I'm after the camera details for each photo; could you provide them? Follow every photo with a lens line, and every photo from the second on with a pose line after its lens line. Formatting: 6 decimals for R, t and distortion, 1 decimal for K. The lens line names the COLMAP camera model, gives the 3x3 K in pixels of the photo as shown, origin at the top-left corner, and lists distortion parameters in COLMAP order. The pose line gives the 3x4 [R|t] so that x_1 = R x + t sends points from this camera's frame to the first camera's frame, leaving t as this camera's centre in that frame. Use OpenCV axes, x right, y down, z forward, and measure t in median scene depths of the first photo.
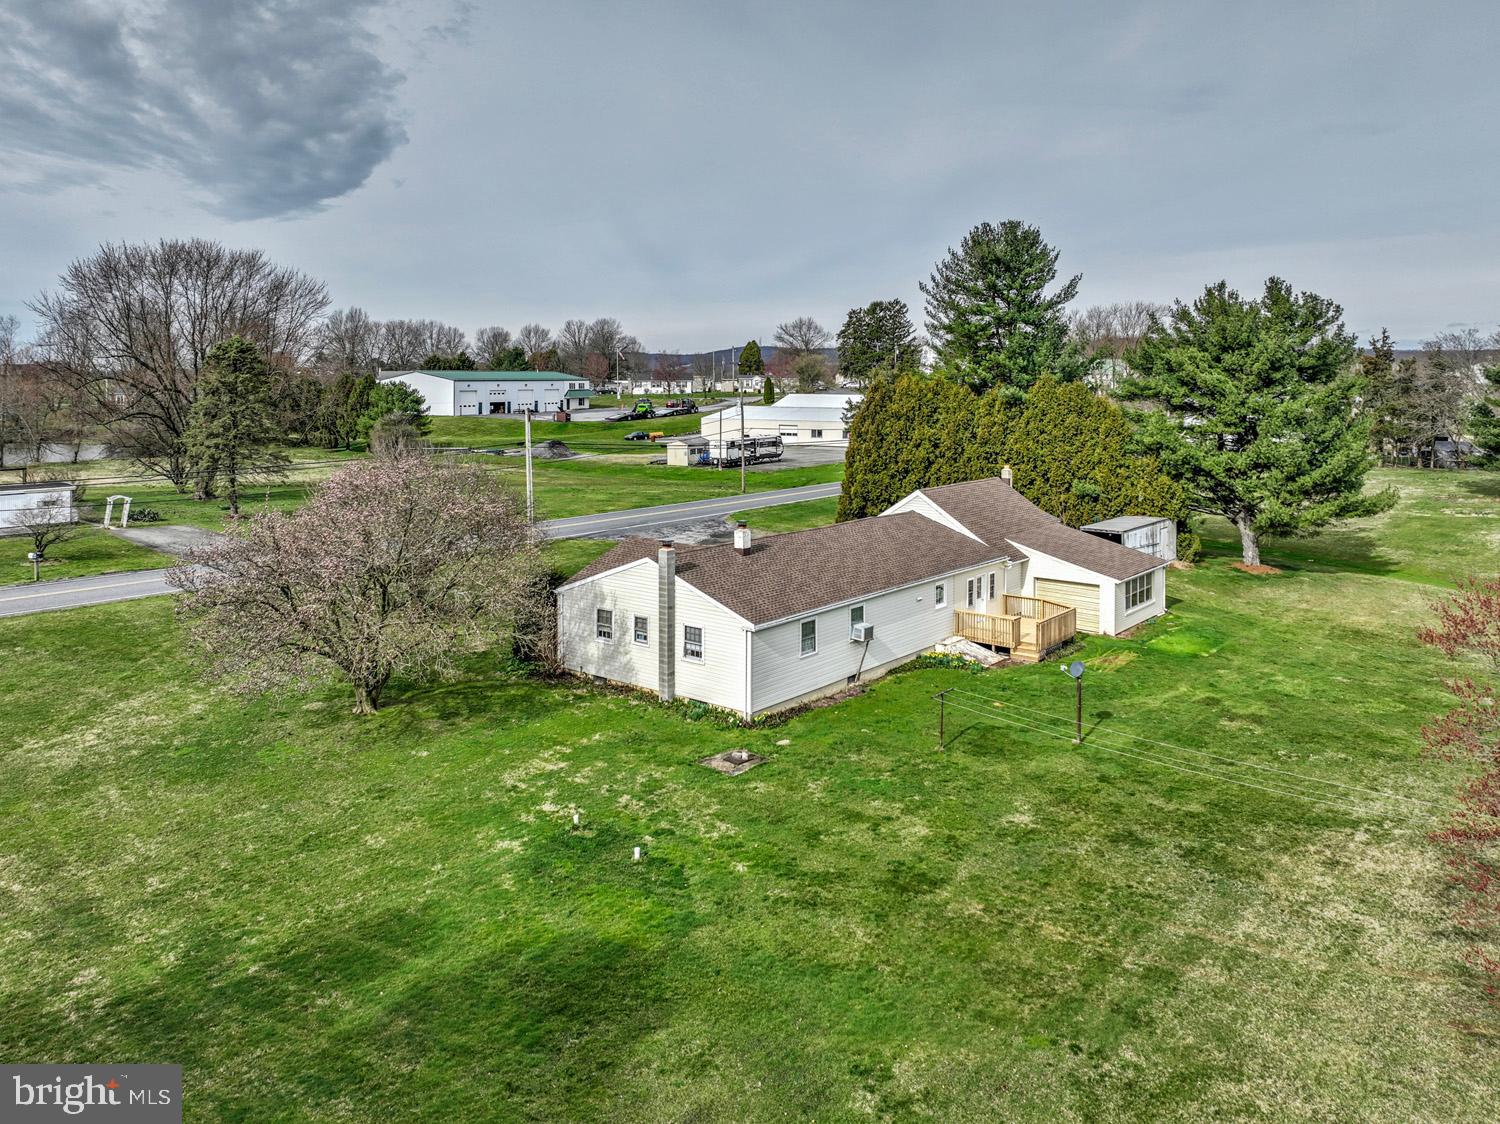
lens RADIAL K [[1042.6, 0, 749.6], [0, 1042.6, 561.7], [0, 0, 1]] dist [-0.008481, 0.021670]
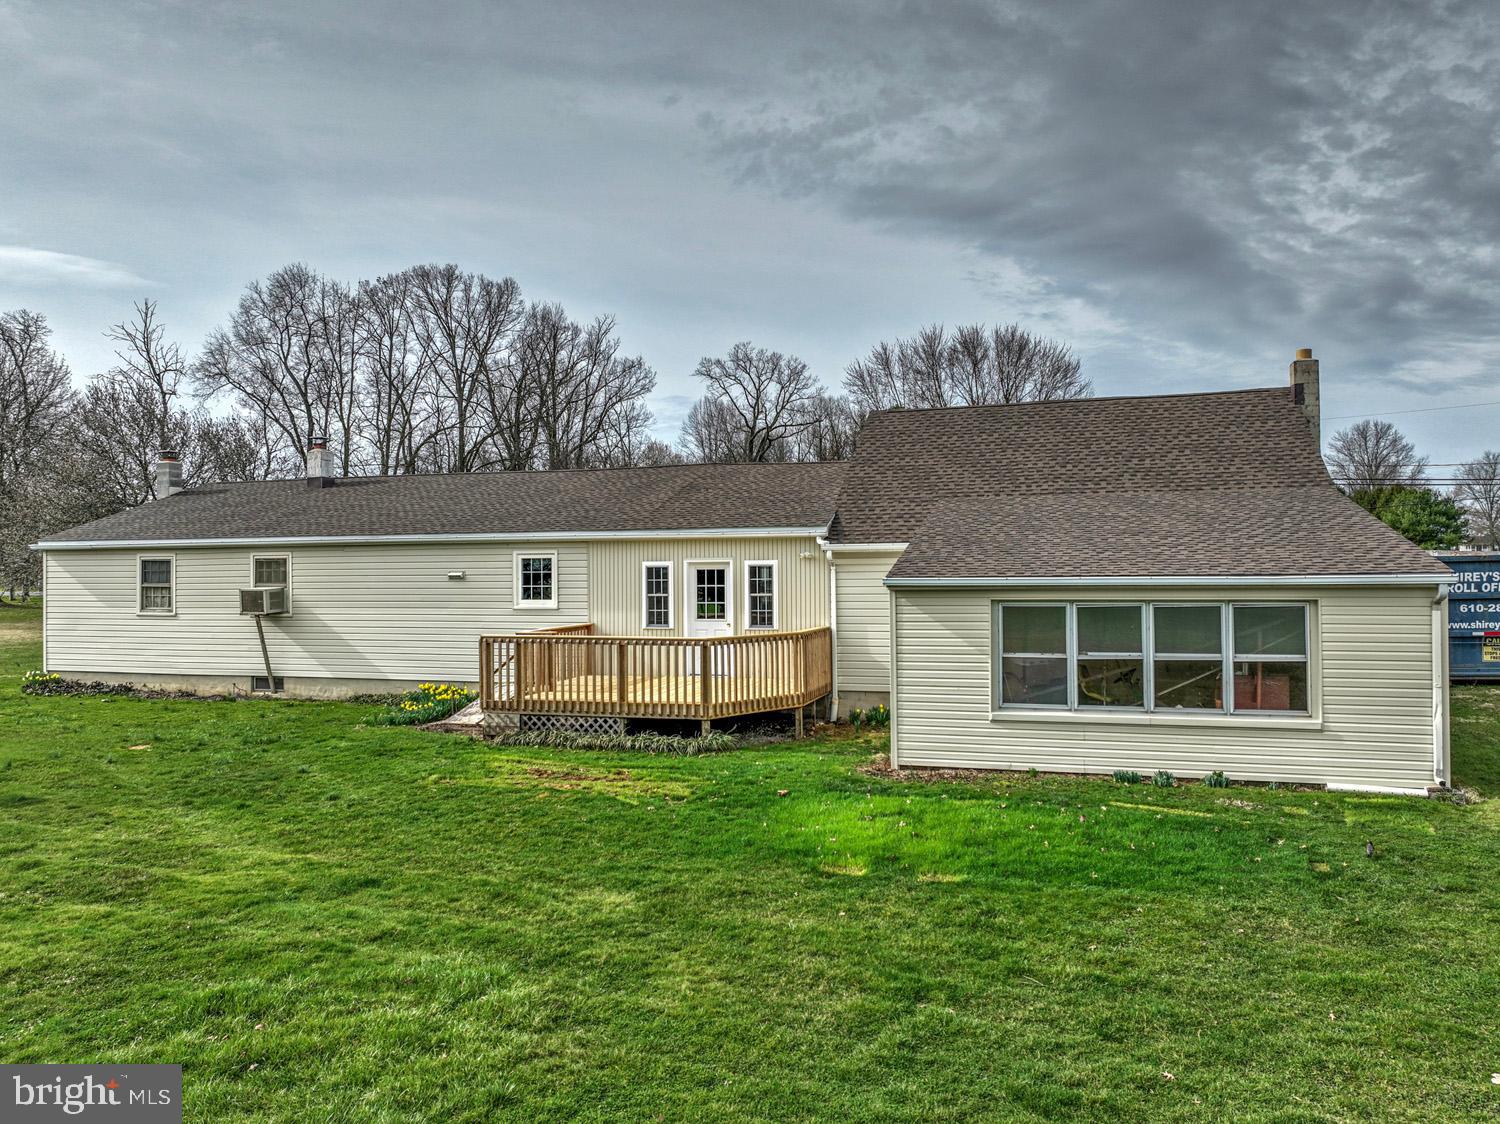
lens RADIAL K [[1042.6, 0, 750.2], [0, 1042.6, 560.8], [0, 0, 1]] dist [-0.008481, 0.021670]
pose [[0.391333, -0.001452, -0.920248, 0.719925], [-0.139764, 0.988304, -0.060994, 0.042153], [0.909574, 0.152486, 0.386553, 0.992132]]
